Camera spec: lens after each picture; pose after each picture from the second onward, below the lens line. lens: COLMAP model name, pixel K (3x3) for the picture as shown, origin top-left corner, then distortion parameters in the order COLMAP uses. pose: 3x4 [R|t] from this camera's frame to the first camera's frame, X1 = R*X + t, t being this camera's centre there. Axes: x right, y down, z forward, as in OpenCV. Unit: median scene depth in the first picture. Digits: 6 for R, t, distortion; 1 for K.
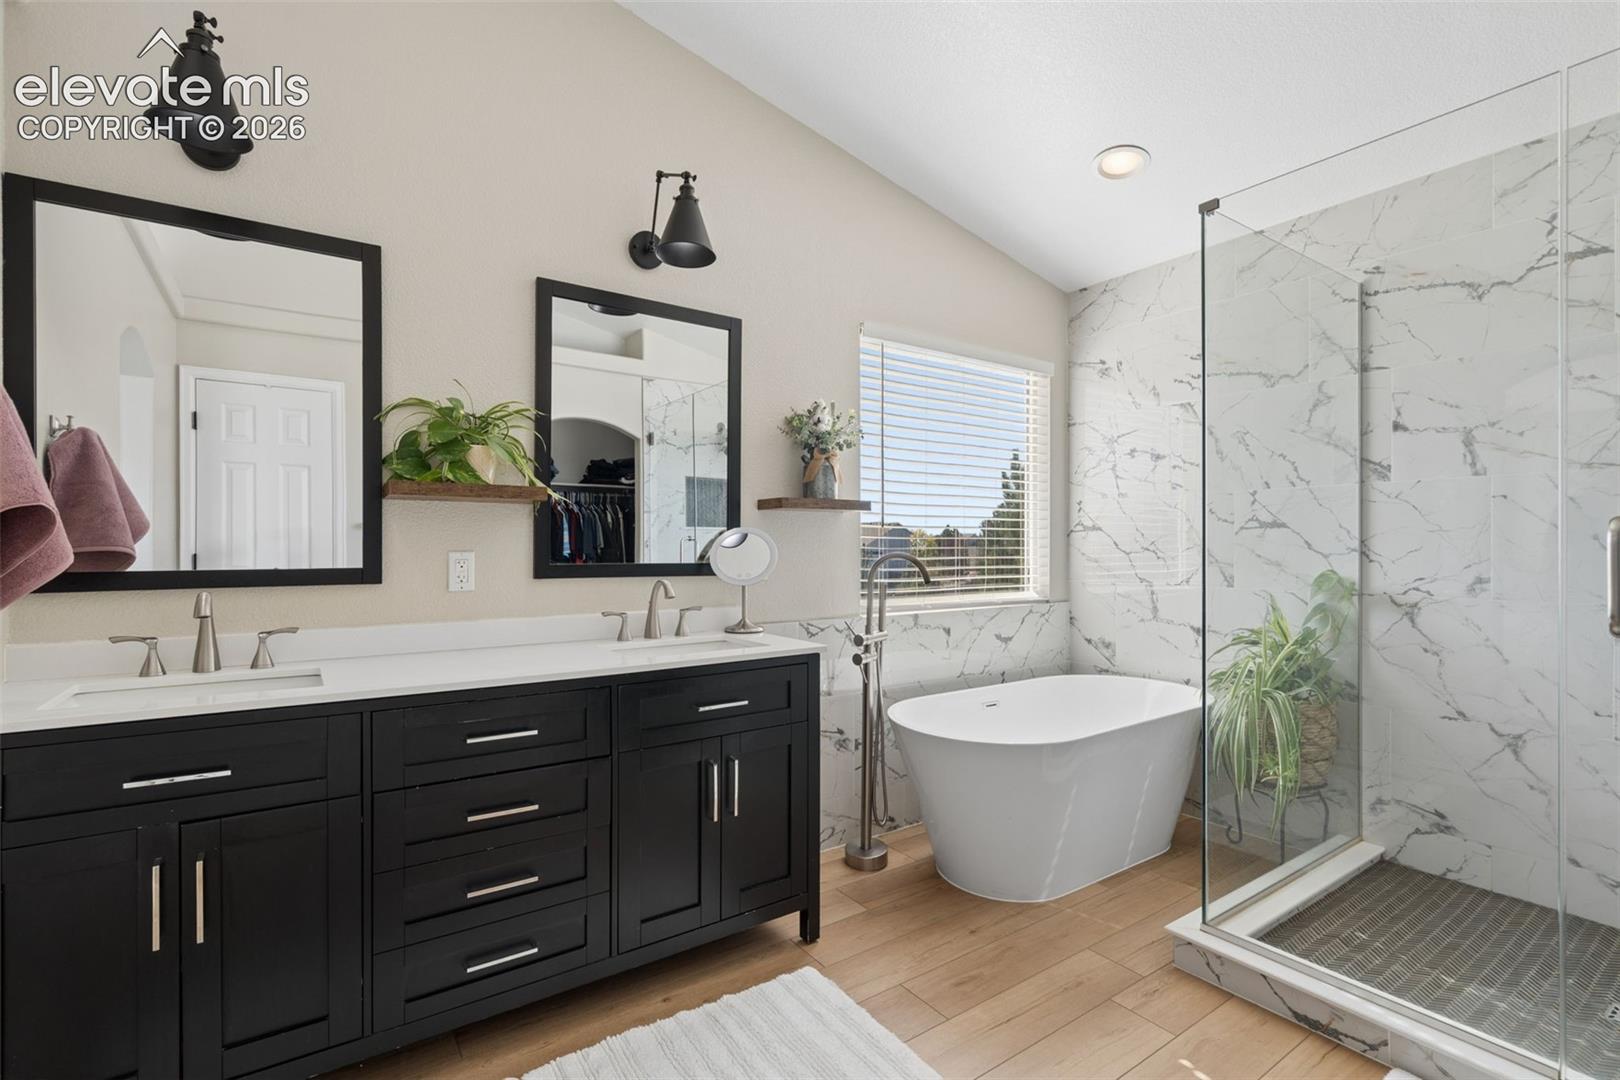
lens RADIAL K [[741.2, 0, 803.7], [0, 741.2, 547.8], [0, 0, 1]] dist [-0.010285, 0.006655]
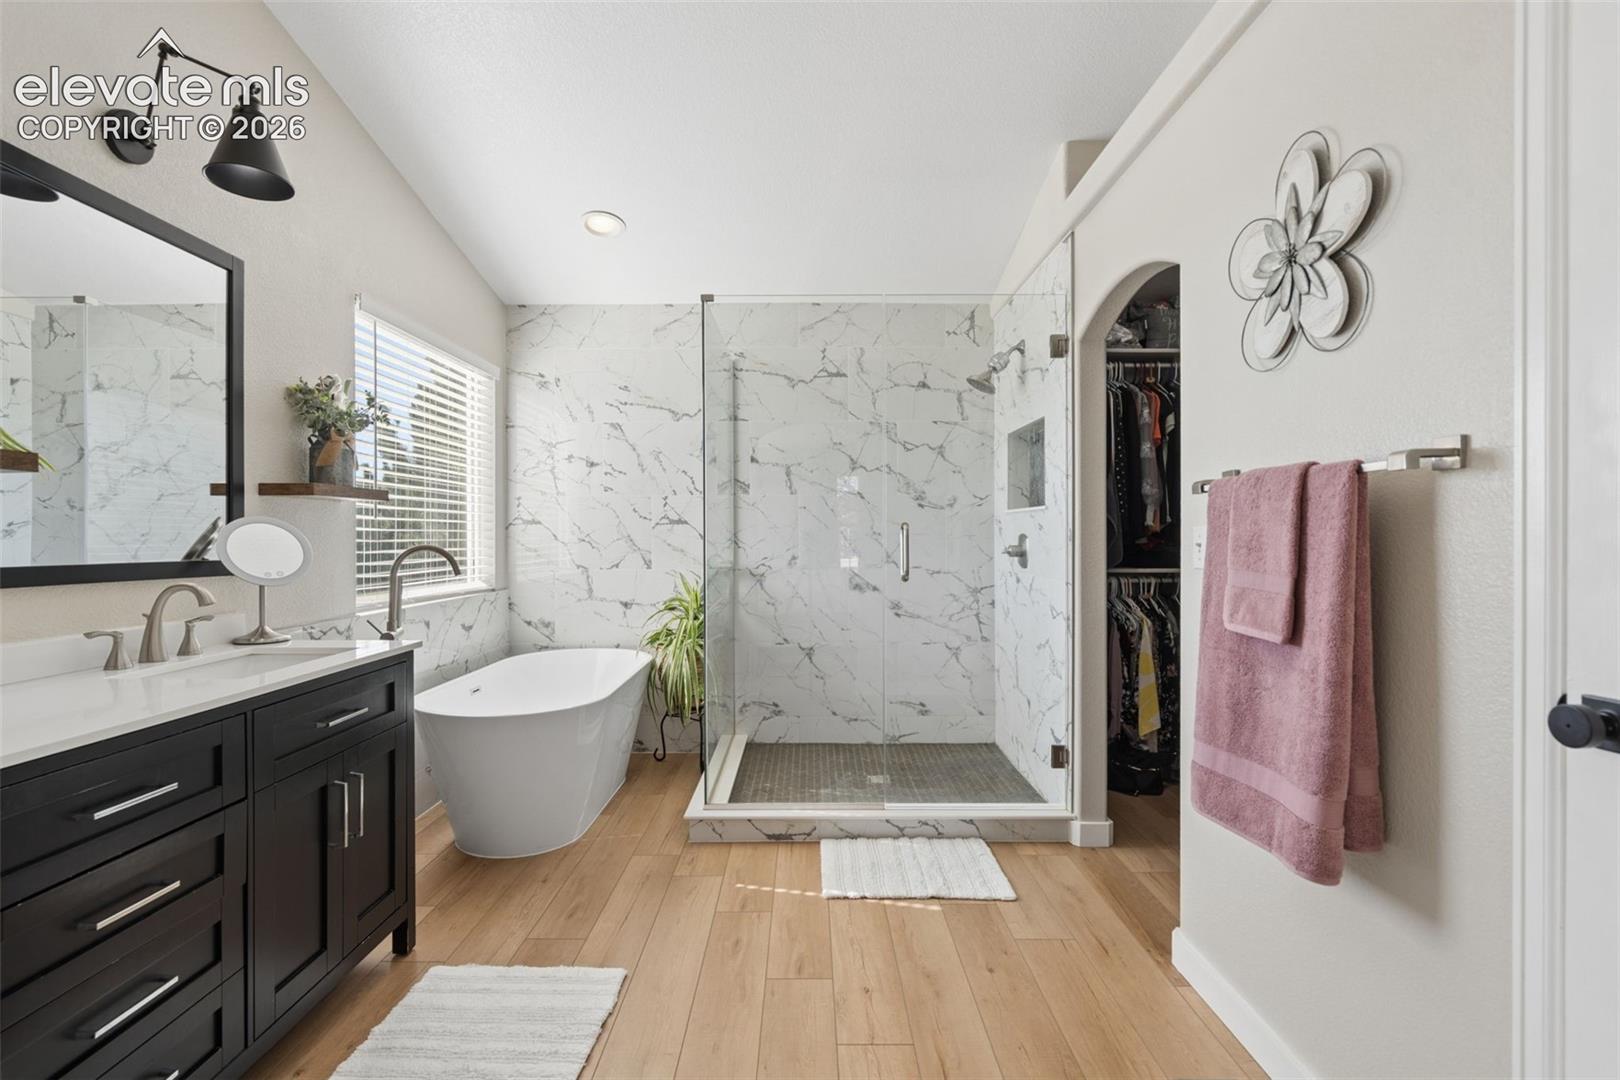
lens RADIAL K [[754.2, 0, 800.4], [0, 754.2, 540.5], [0, 0, 1]] dist [0.000820, 0.000607]
pose [[0.568733, -0.005651, 0.822503, -0.423756], [0.005200, 0.999981, 0.003275, -0.000119], [-0.822506, 0.002415, 0.568752, 0.022575]]
